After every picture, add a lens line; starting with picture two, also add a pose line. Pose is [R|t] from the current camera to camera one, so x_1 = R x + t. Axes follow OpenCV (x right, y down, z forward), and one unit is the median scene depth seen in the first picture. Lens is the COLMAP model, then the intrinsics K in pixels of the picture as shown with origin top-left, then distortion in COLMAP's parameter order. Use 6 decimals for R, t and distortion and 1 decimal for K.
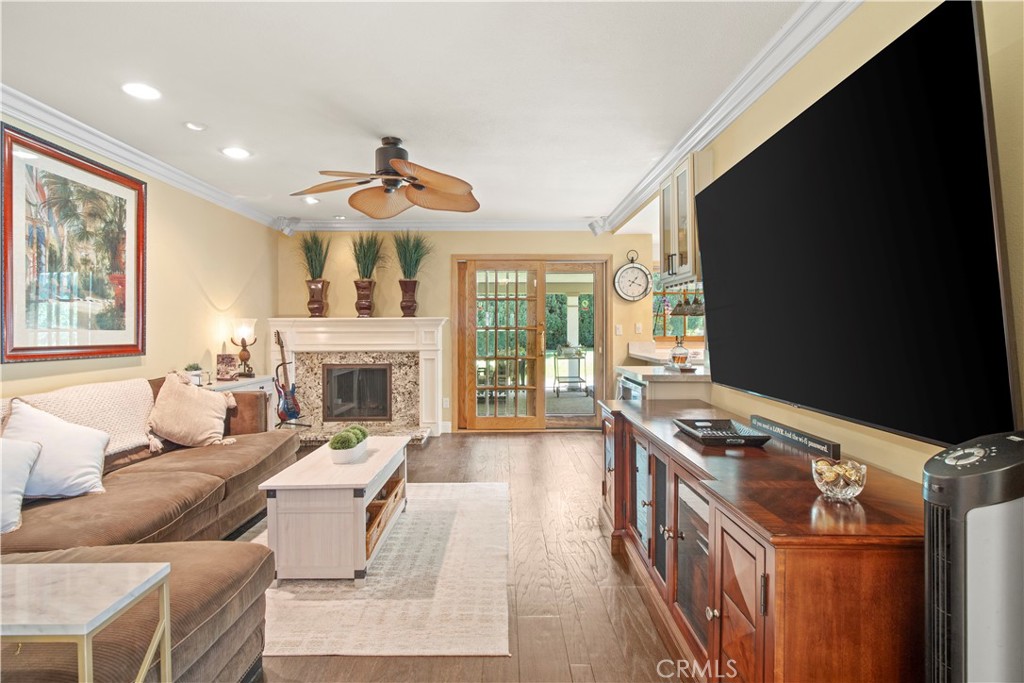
lens RADIAL K [[530.7, 0, 506.3], [0, 530.7, 328.2], [0, 0, 1]] dist [-0.003138, -0.000977]
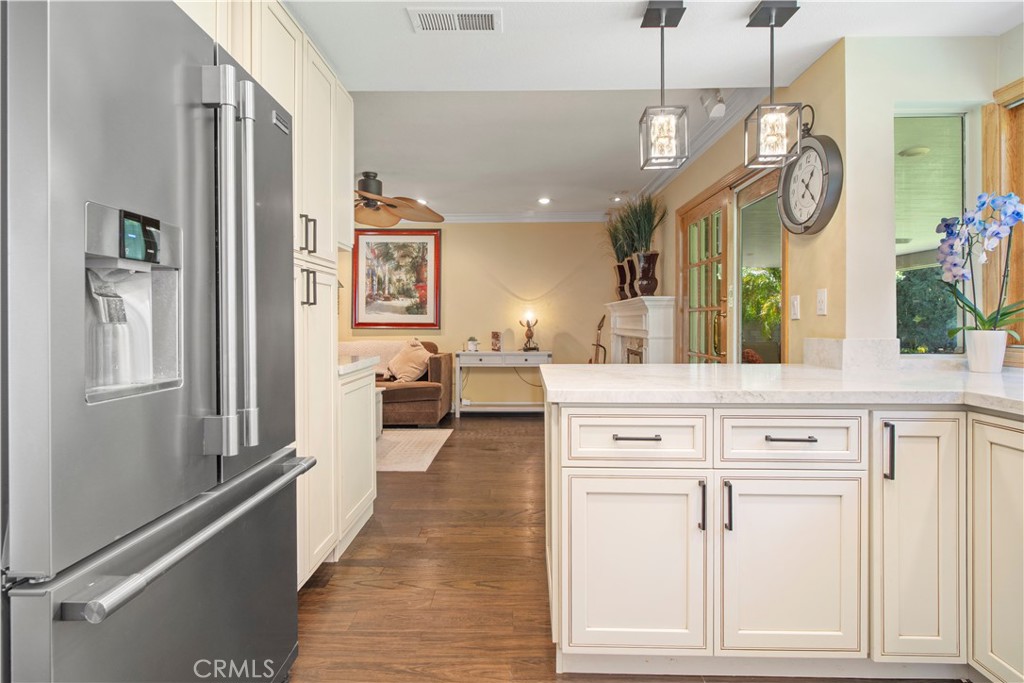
lens RADIAL K [[530.7, 0, 505.1], [0, 530.7, 320.5], [0, 0, 1]] dist [-0.003138, -0.000977]
pose [[-0.032931, 0.005130, -0.999444, 1.076372], [0.004809, 0.999976, 0.004974, 0.015500], [0.999446, -0.004642, -0.032955, 1.320226]]
